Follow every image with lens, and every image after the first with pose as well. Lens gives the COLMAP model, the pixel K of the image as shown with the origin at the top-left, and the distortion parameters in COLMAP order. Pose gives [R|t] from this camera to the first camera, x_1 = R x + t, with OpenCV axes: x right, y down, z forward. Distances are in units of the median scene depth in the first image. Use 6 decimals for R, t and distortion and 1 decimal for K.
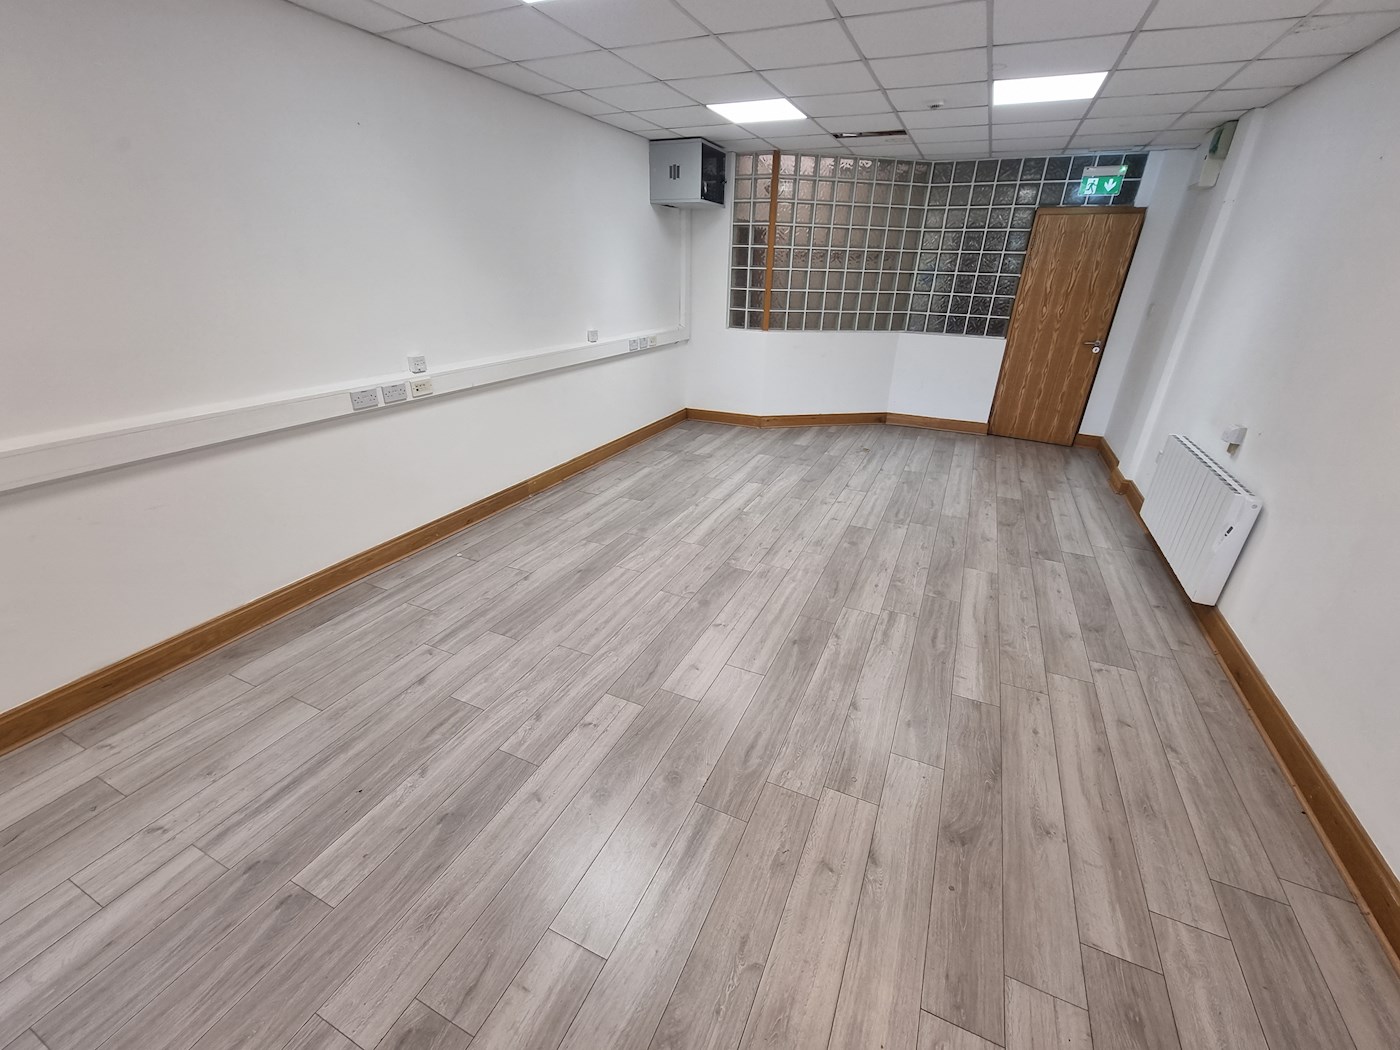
lens RADIAL K [[577.4, 0, 702.2], [0, 577.4, 540.5], [0, 0, 1]] dist [-0.003616, 0.000168]
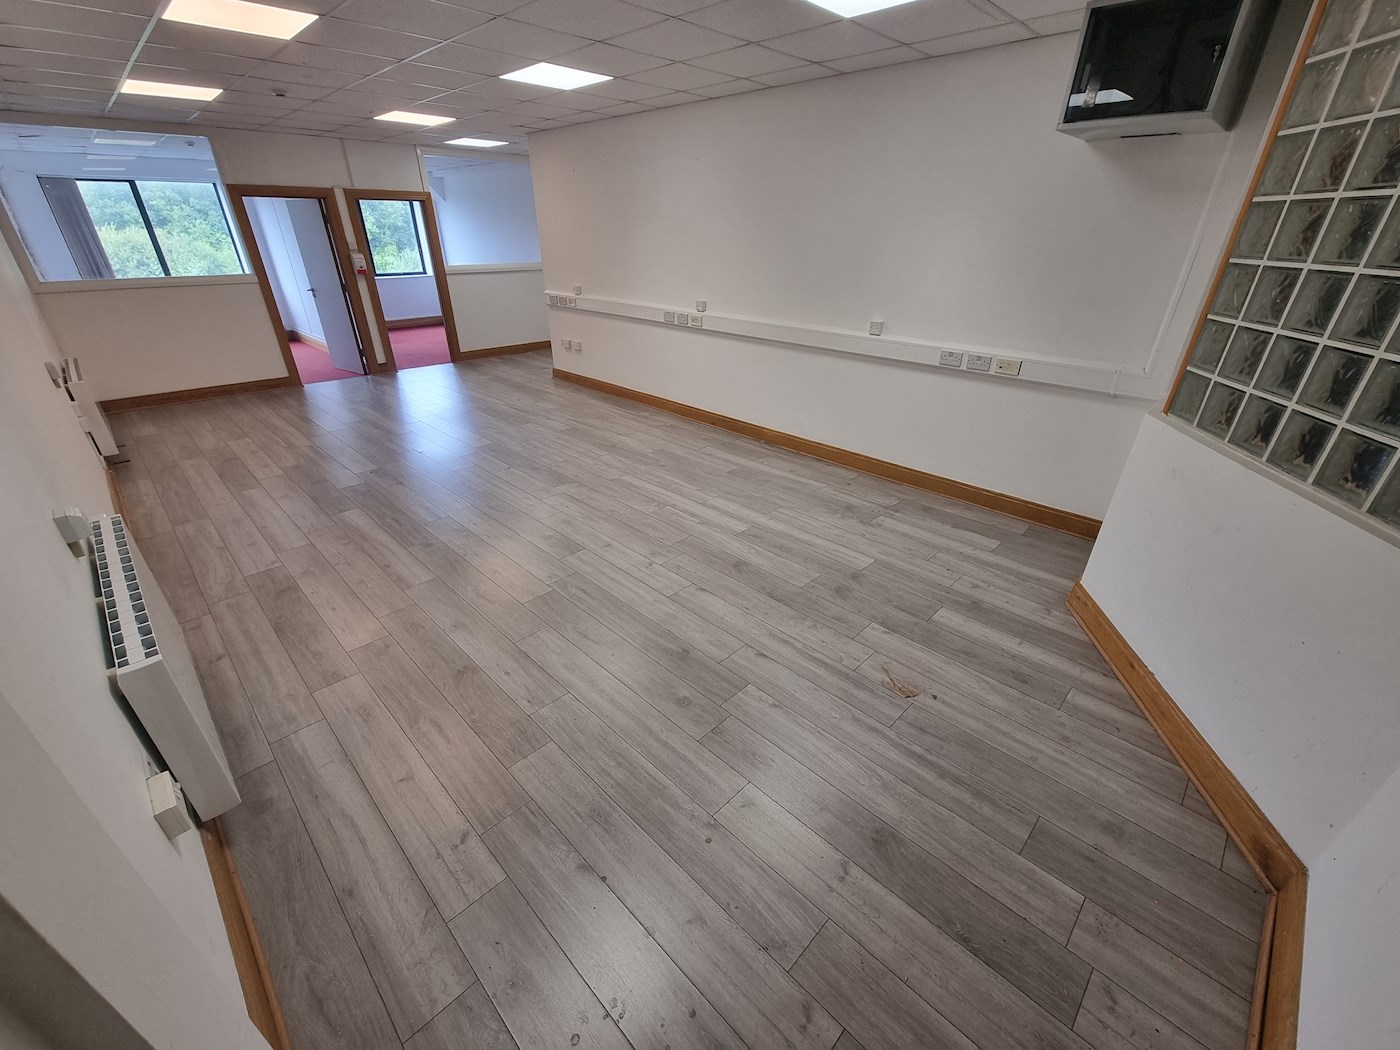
lens RADIAL K [[577.4, 0, 703.1], [0, 577.4, 540.2], [0, 0, 1]] dist [-0.003616, 0.000168]
pose [[-0.344946, 0.425287, -0.836745, 0.882009], [-0.417133, 0.729133, 0.542554, -0.558437], [0.840840, 0.536186, -0.074111, 1.170987]]
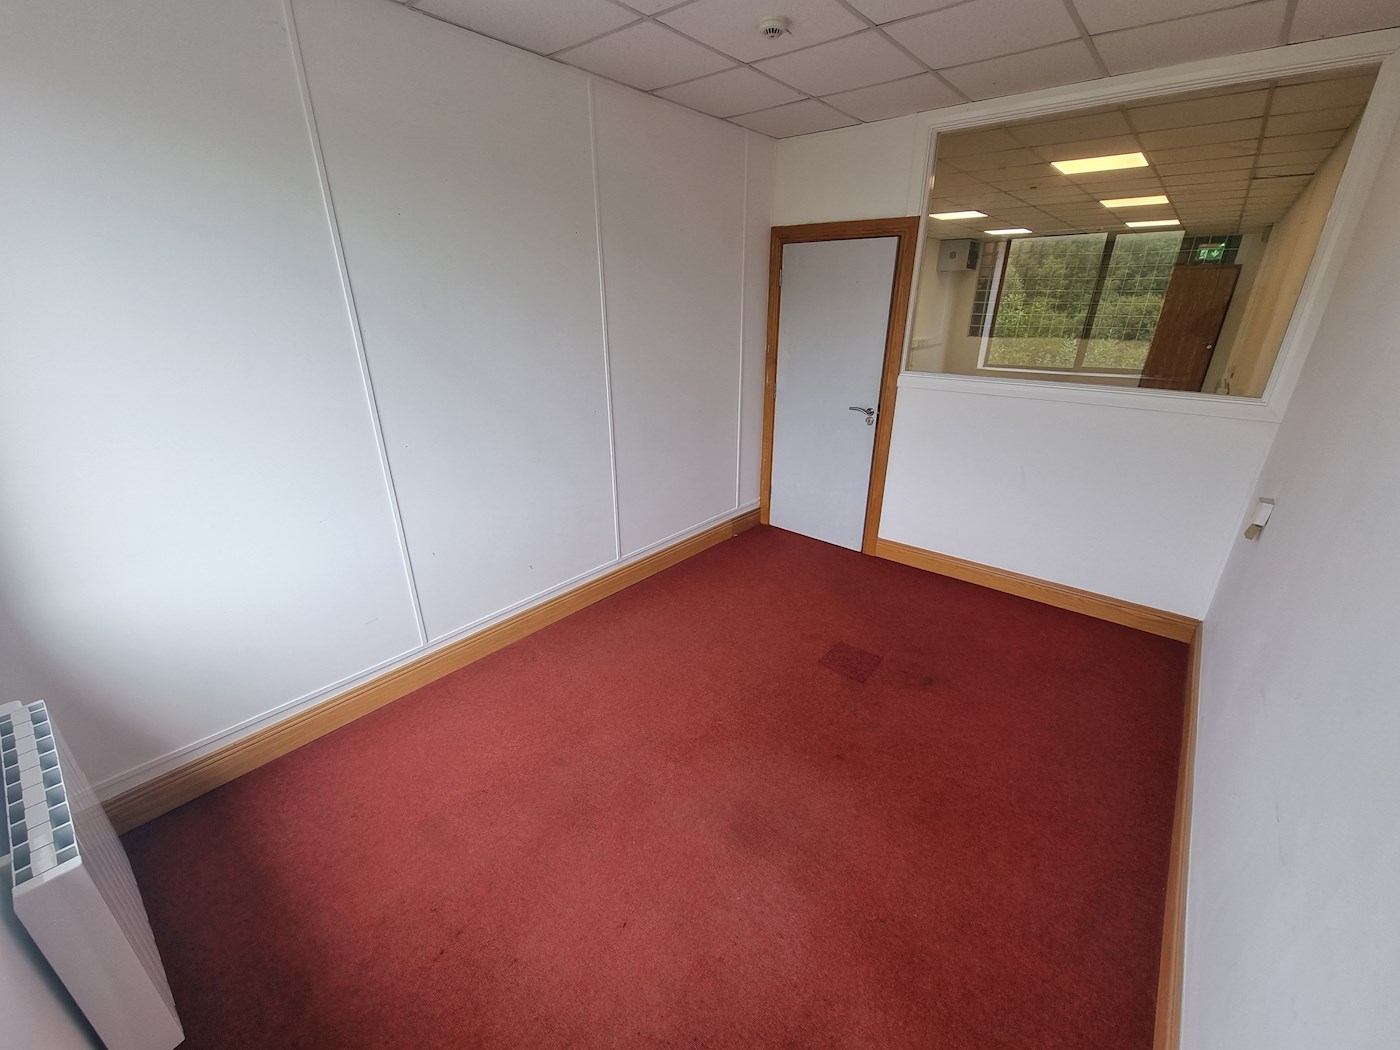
lens RADIAL K [[577.4, 0, 698.1], [0, 577.4, 542.1], [0, 0, 1]] dist [-0.003616, 0.000168]
pose [[0.965332, 0.081910, -0.247842, -0.385934], [-0.094175, 0.994829, -0.038025, 0.584747], [0.243446, 0.060047, 0.968054, -1.262322]]
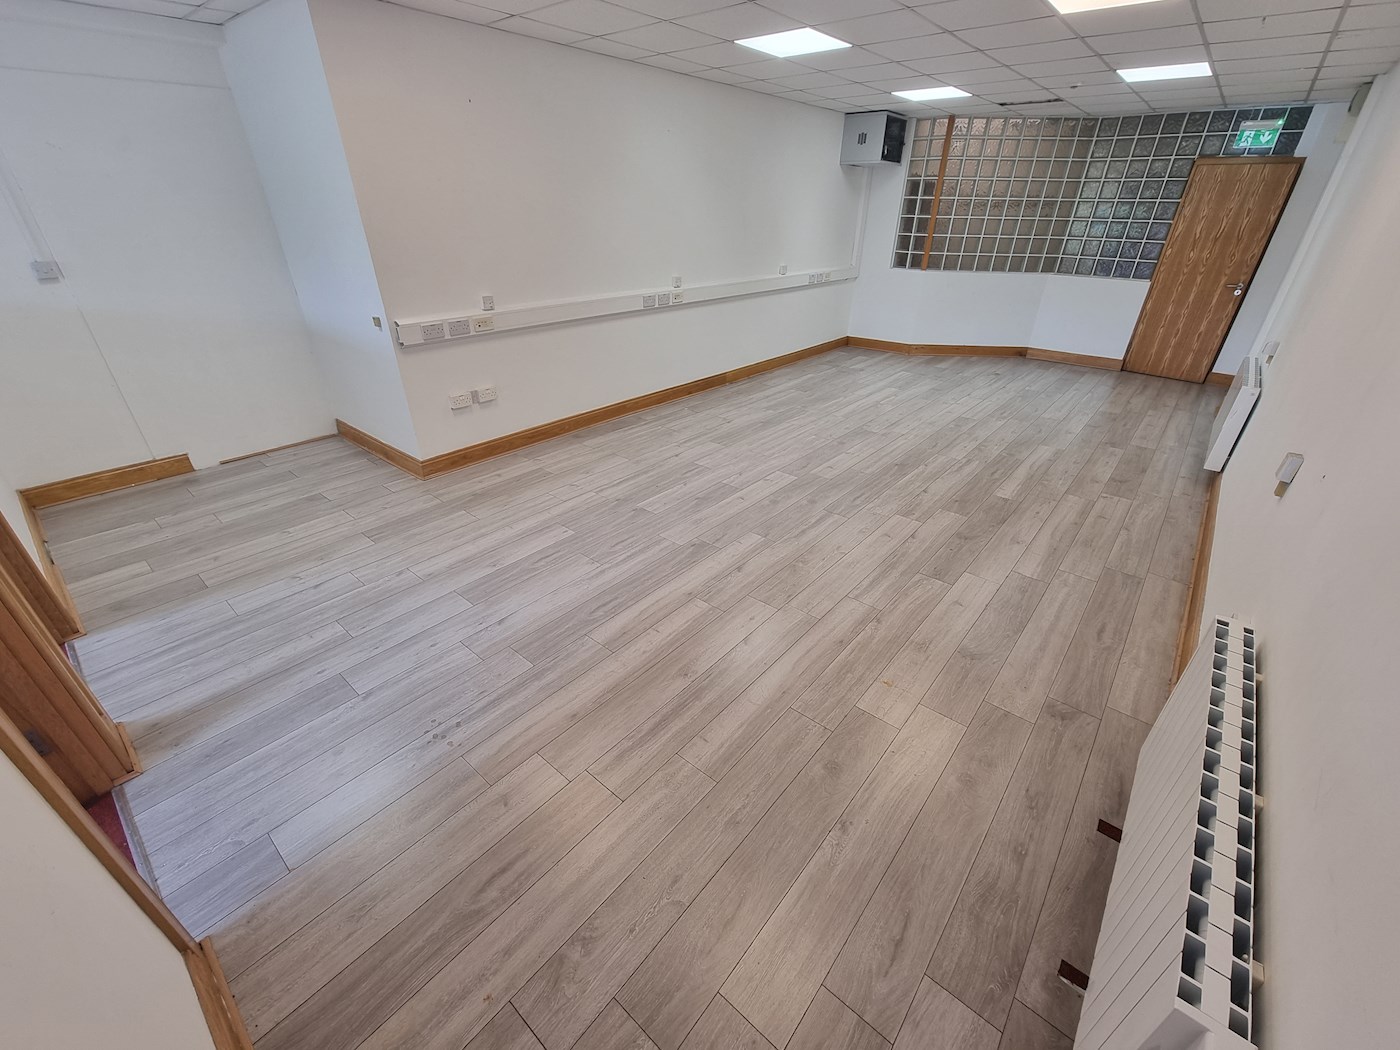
lens RADIAL K [[577.4, 0, 701.5], [0, 577.4, 541.7], [0, 0, 1]] dist [-0.003616, 0.000168]
pose [[0.962750, 0.127841, -0.238263, 0.033050], [-0.109656, 0.990055, 0.088133, 0.203745], [0.247160, -0.058723, 0.967194, -0.448099]]
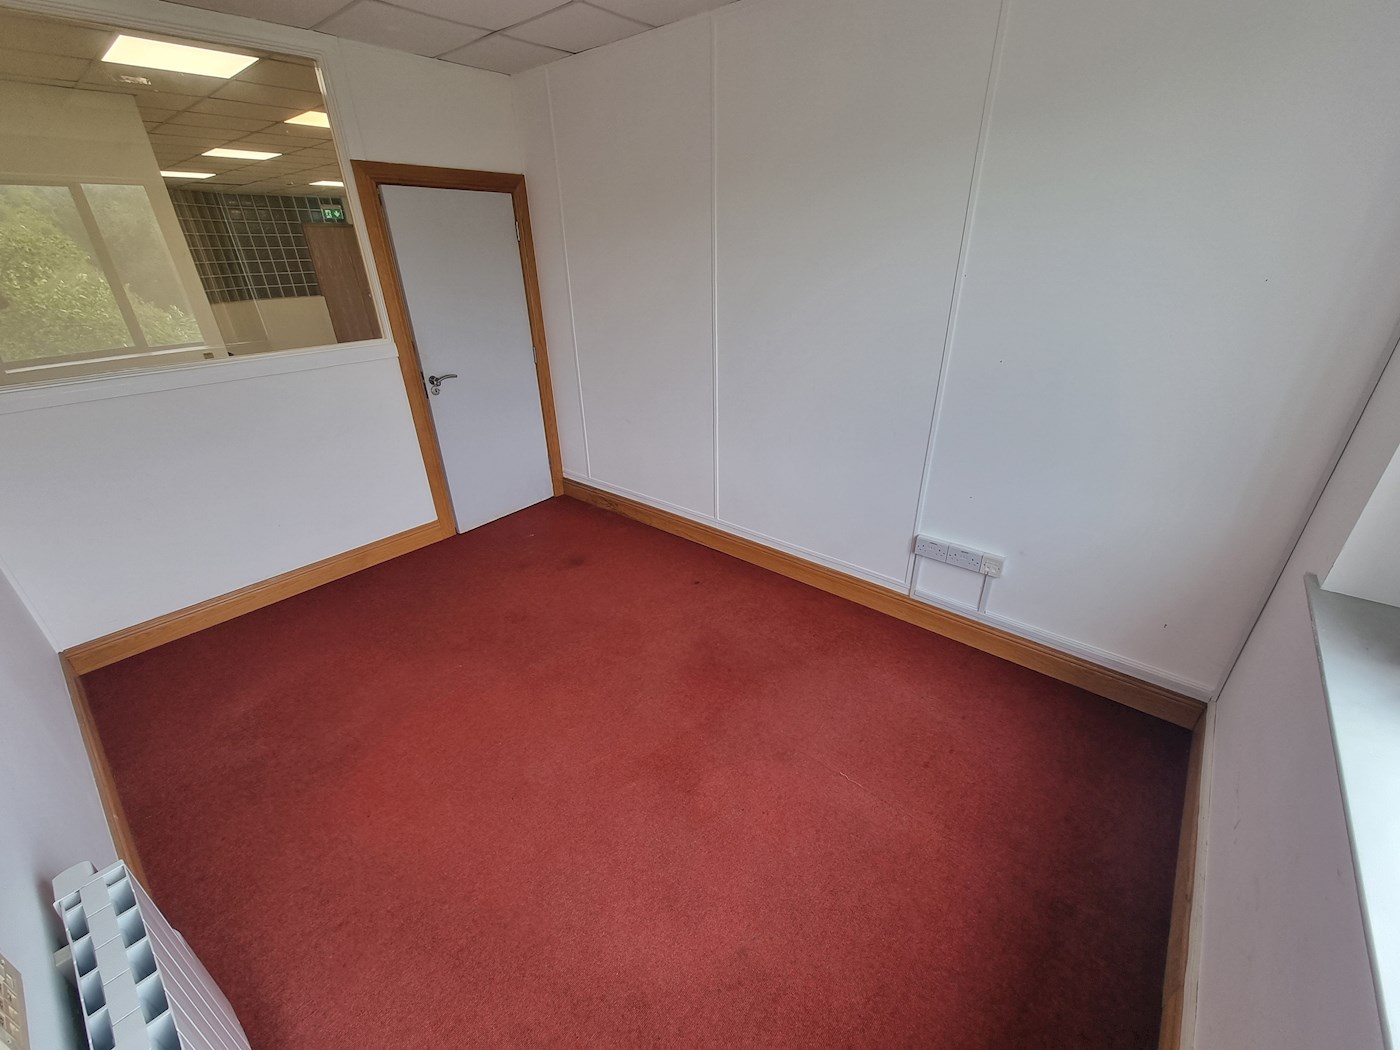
lens RADIAL K [[577.4, 0, 709.1], [0, 577.4, 536.4], [0, 0, 1]] dist [-0.003616, 0.000168]
pose [[0.244049, -0.458985, 0.854267, -1.464384], [0.438628, 0.837890, 0.324878, 0.299754], [-0.864896, 0.295419, 0.405810, -0.739619]]
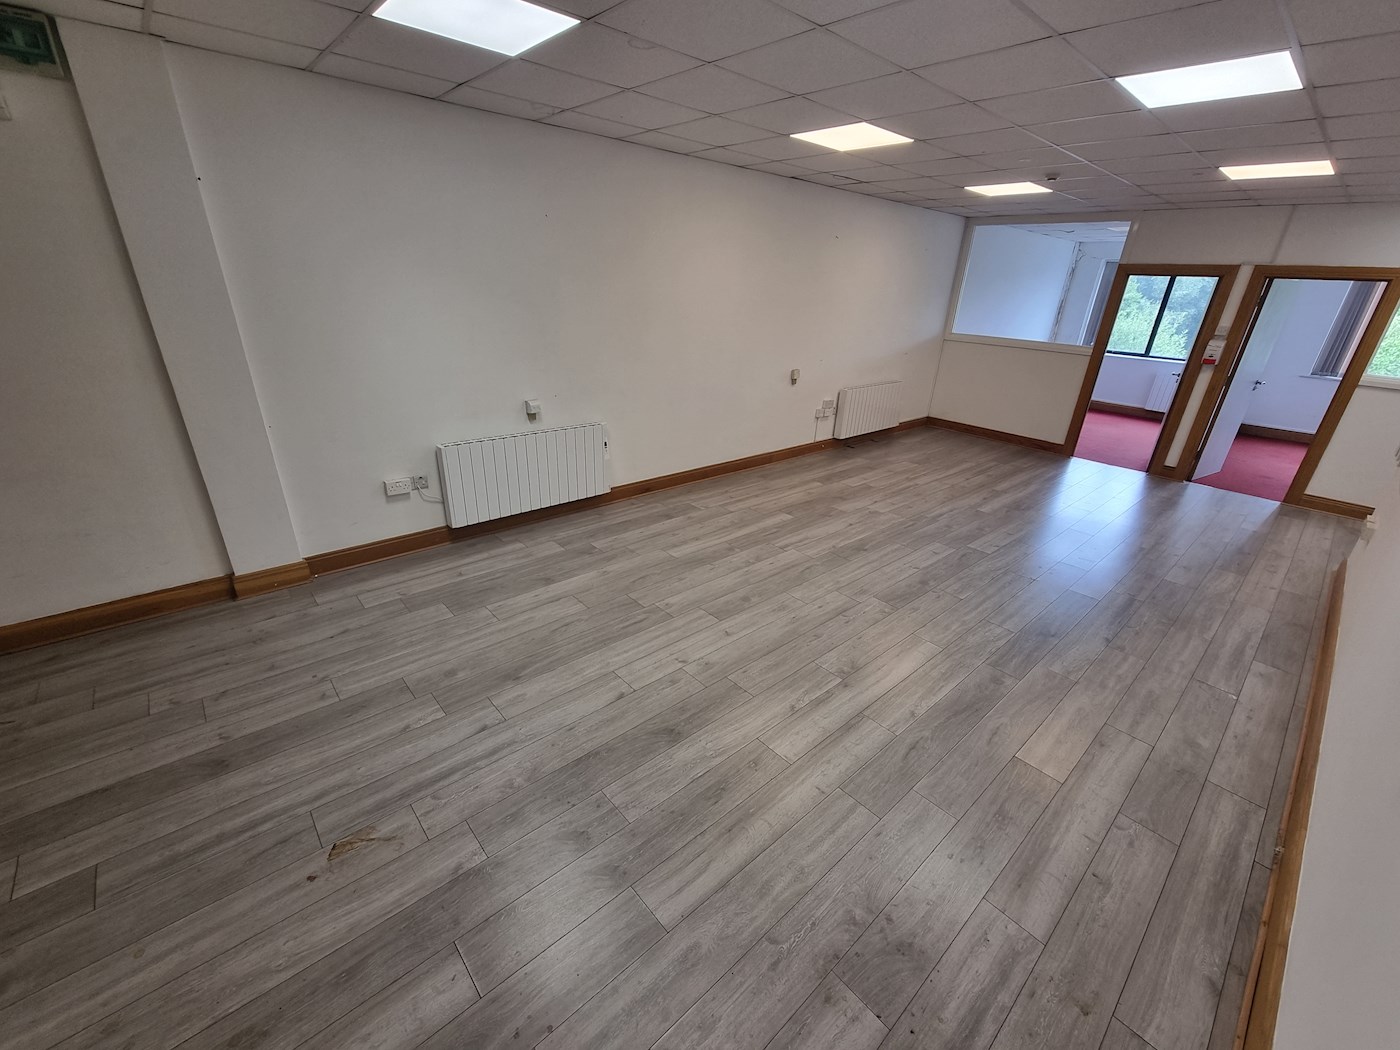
lens RADIAL K [[577.4, 0, 700.8], [0, 577.4, 539.4], [0, 0, 1]] dist [-0.003616, 0.000168]
pose [[-0.913799, -0.220277, 0.341248, 0.028299], [0.118400, 0.659212, 0.742577, -0.686631], [-0.388527, 0.718970, -0.576307, 1.357651]]
